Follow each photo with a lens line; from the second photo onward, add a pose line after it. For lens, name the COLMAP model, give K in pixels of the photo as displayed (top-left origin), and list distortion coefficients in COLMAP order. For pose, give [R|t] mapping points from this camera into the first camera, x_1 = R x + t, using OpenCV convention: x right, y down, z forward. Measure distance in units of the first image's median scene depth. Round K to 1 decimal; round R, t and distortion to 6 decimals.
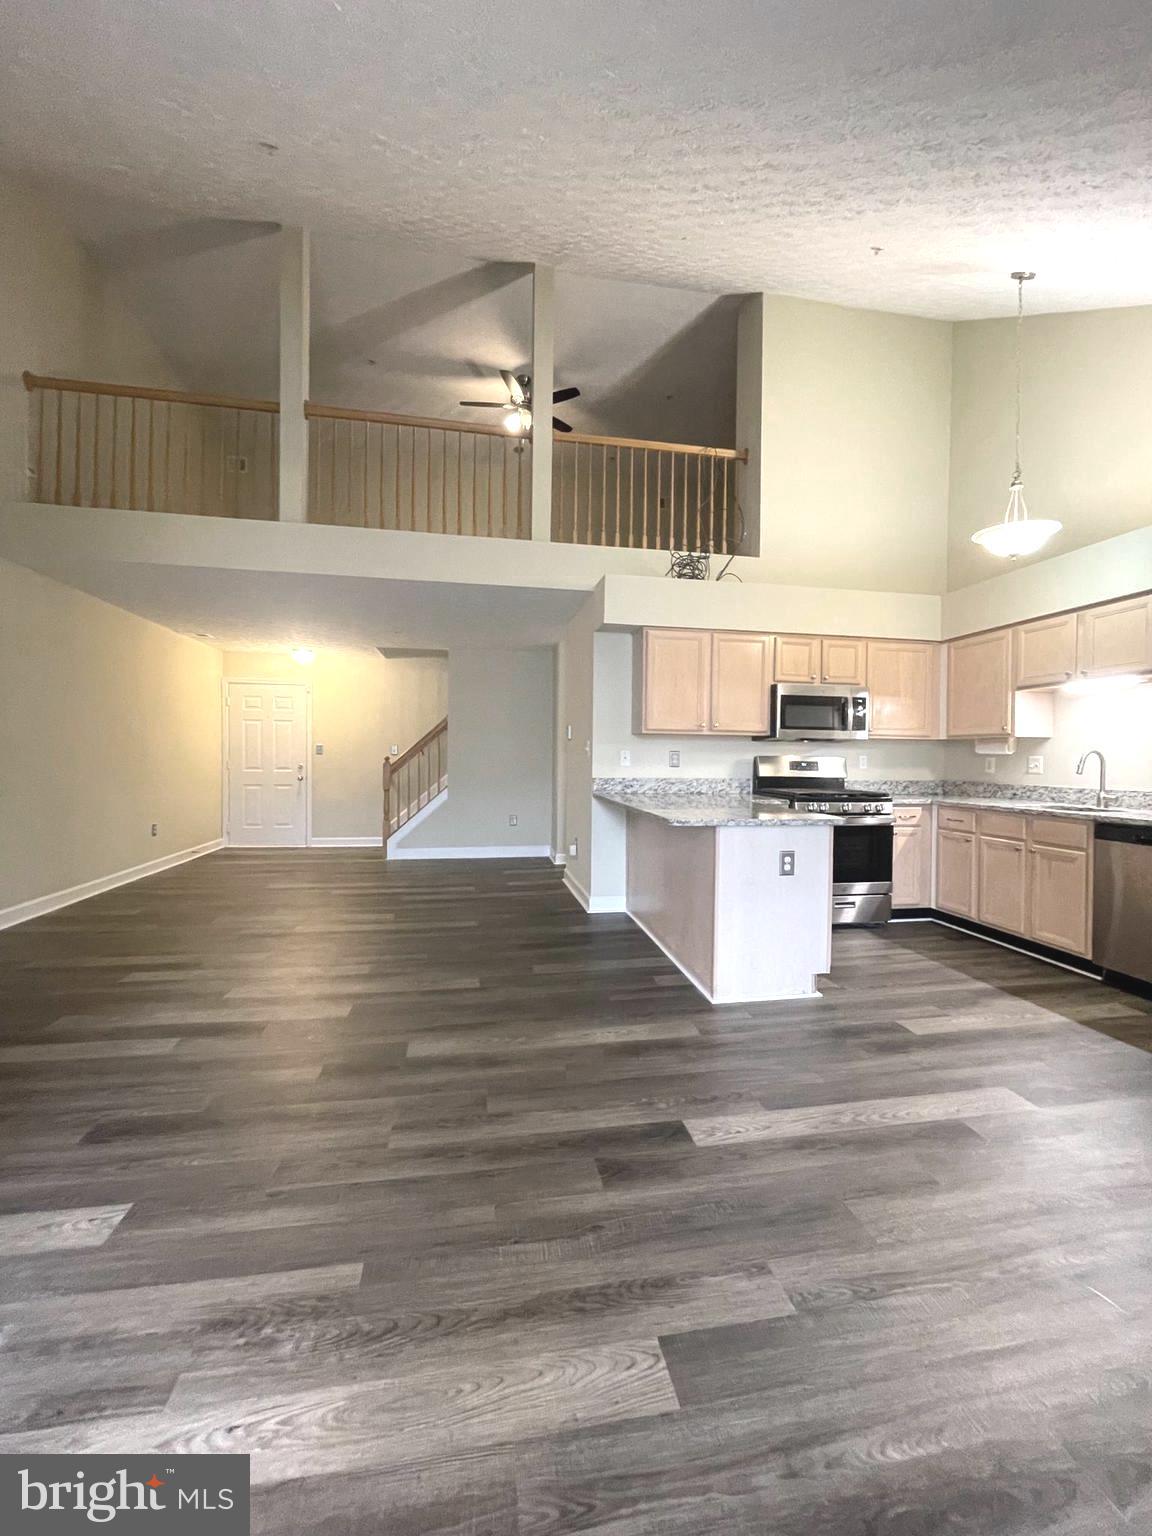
lens RADIAL K [[619.9, 0, 580.1], [0, 619.9, 767.0], [0, 0, 1]] dist [-0.002754, -0.000239]
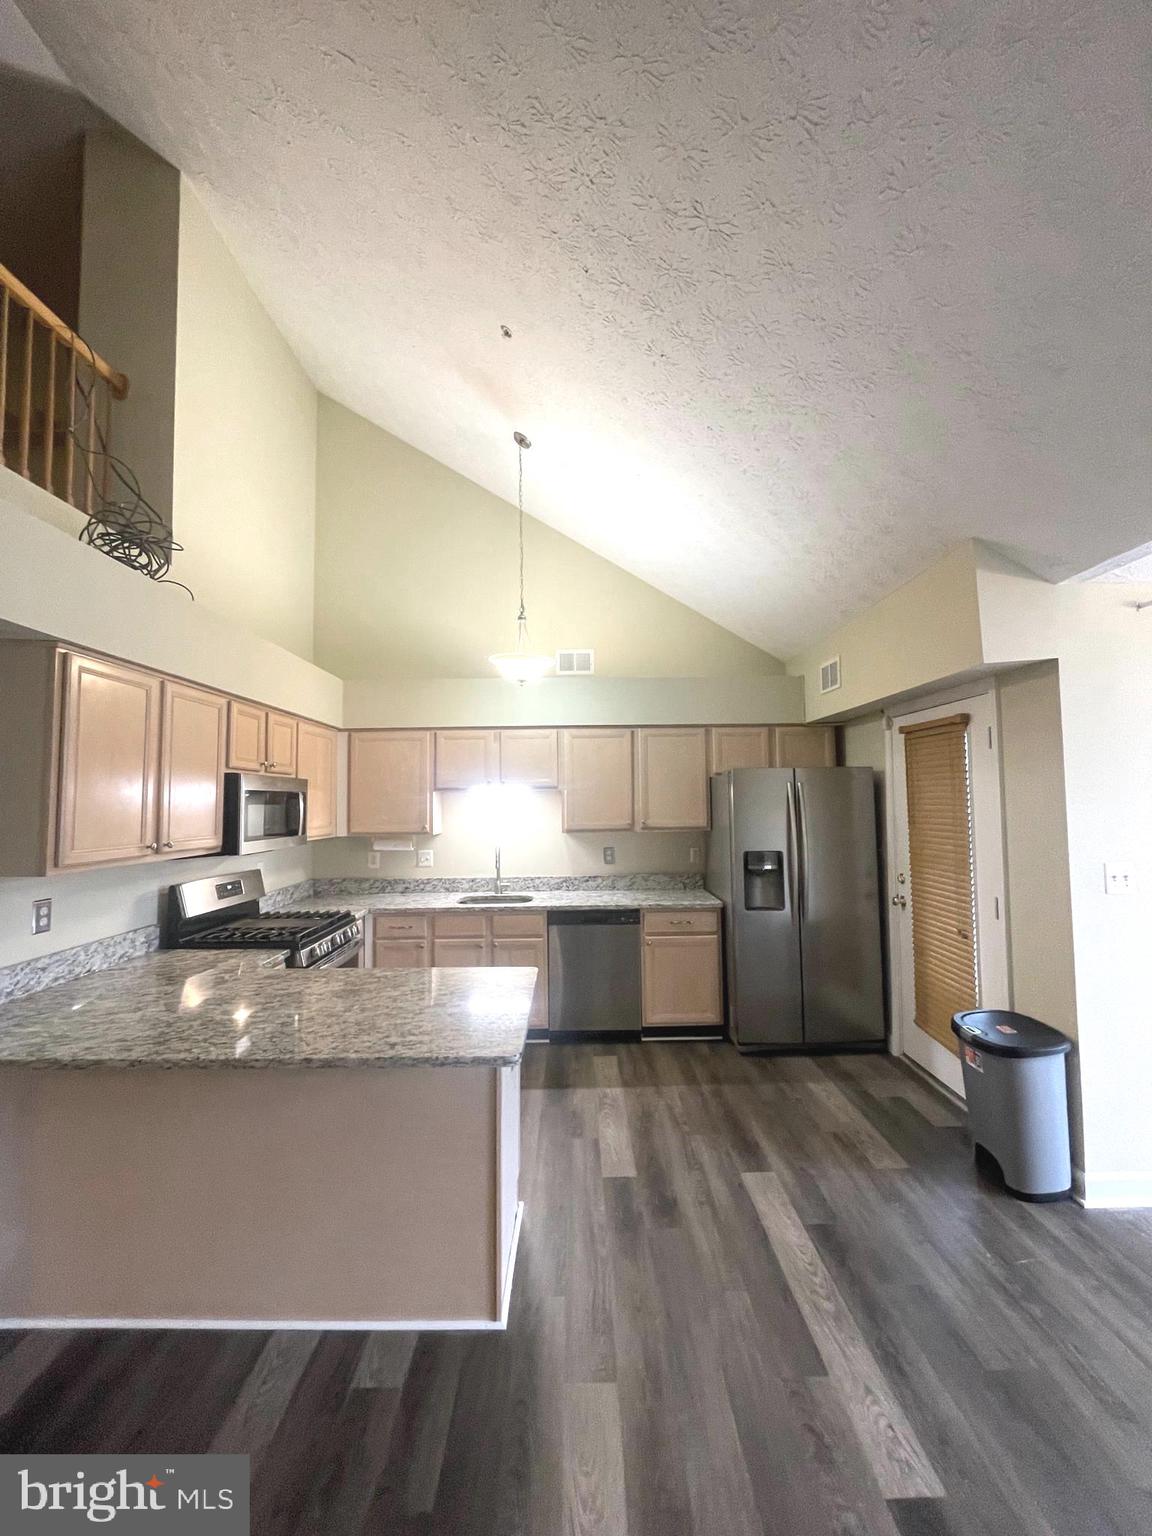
lens RADIAL K [[621.1, 0, 578.6], [0, 621.1, 767.2], [0, 0, 1]] dist [-0.002377, -0.000057]
pose [[0.170880, 0.041802, 0.984405, -0.278201], [0.029901, 0.998419, -0.047588, -0.100710], [-0.984838, 0.037567, 0.169360, 0.546034]]
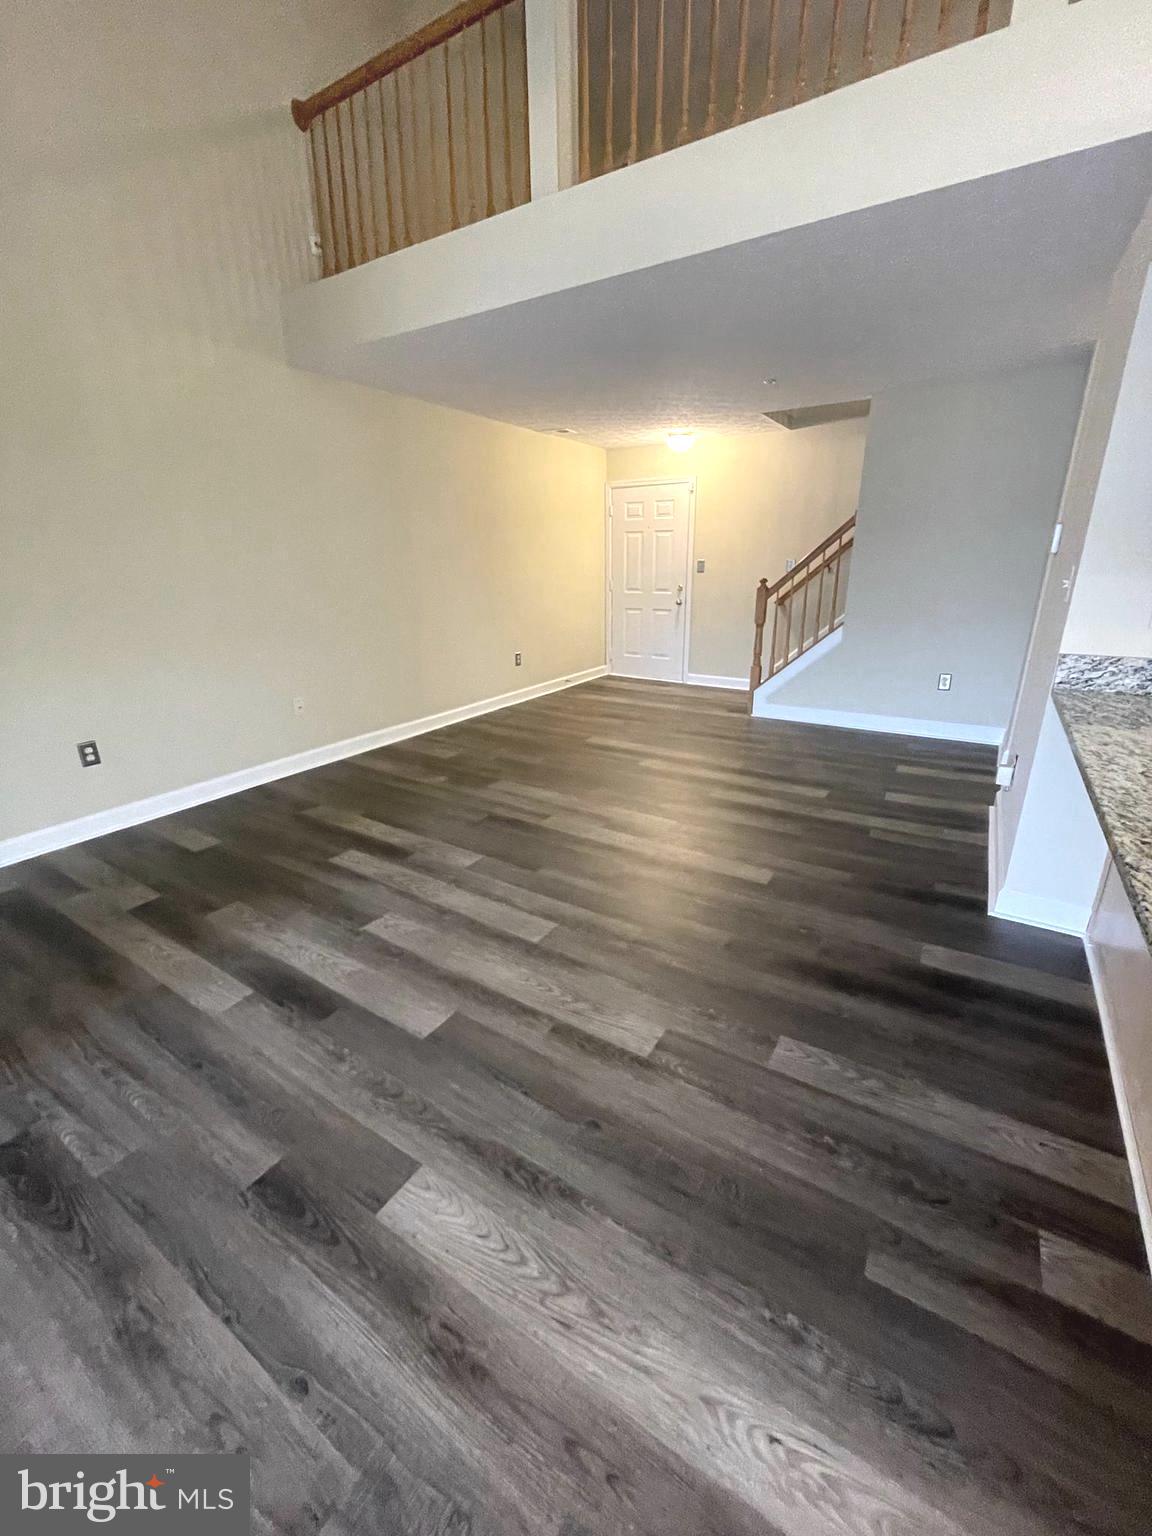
lens RADIAL K [[619.9, 0, 580.1], [0, 619.9, 767.0], [0, 0, 1]] dist [-0.002754, -0.000239]
pose [[0.738855, 0.198351, -0.644010, 0.072743], [0.008308, 0.952944, 0.303032, -0.044536], [0.673813, -0.229247, 0.702440, 0.457861]]
